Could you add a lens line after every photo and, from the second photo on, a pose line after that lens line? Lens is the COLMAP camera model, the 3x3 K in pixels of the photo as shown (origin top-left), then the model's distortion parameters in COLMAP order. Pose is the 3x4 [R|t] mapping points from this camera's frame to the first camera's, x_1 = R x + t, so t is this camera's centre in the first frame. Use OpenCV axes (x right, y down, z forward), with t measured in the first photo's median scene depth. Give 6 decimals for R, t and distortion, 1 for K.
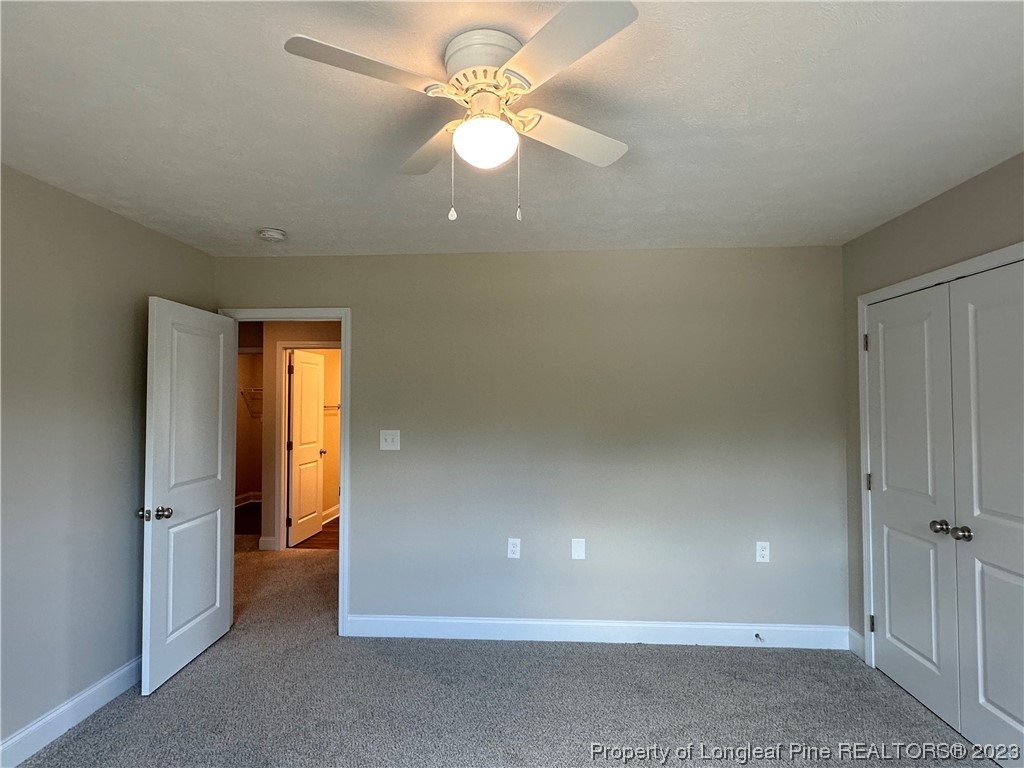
lens RADIAL K [[529.6, 0, 512.0], [0, 529.6, 384.0], [0, 0, 1]] dist [-0.003192, -0.000456]
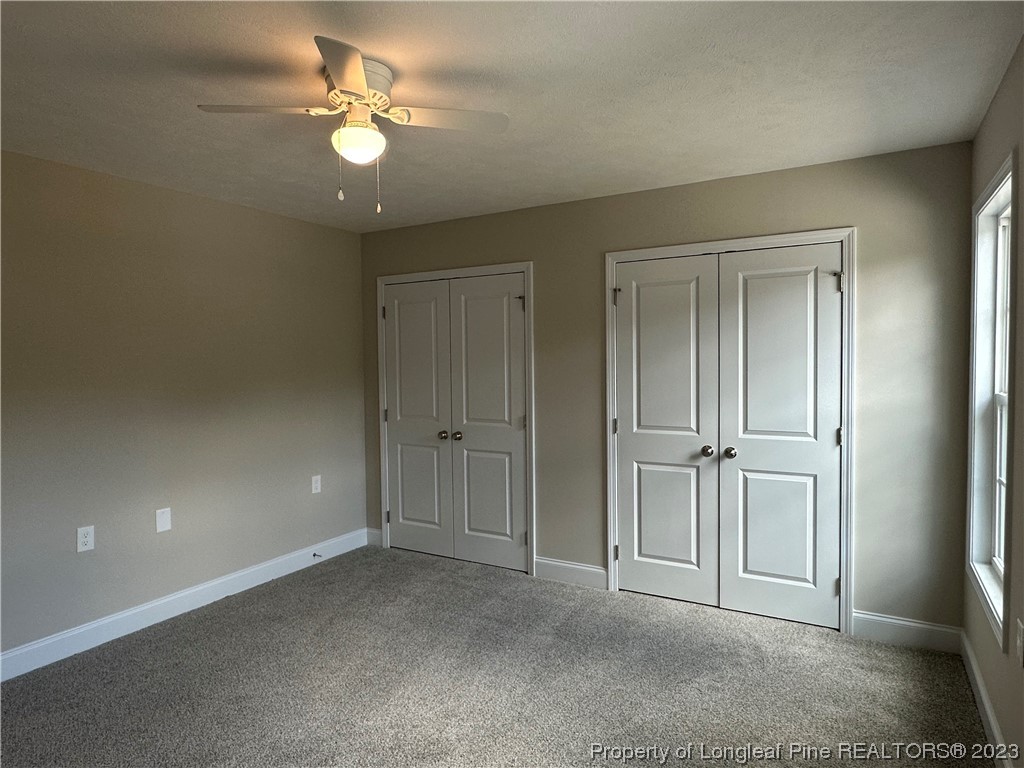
lens RADIAL K [[620.9, 0, 512.0], [0, 620.9, 384.0], [0, 0, 1]] dist [0.001060, -0.000680]
pose [[0.442053, -0.040260, 0.896085, -0.613957], [-0.017138, 0.998431, 0.053313, 0.013091], [-0.896825, -0.038925, 0.440669, 0.005322]]
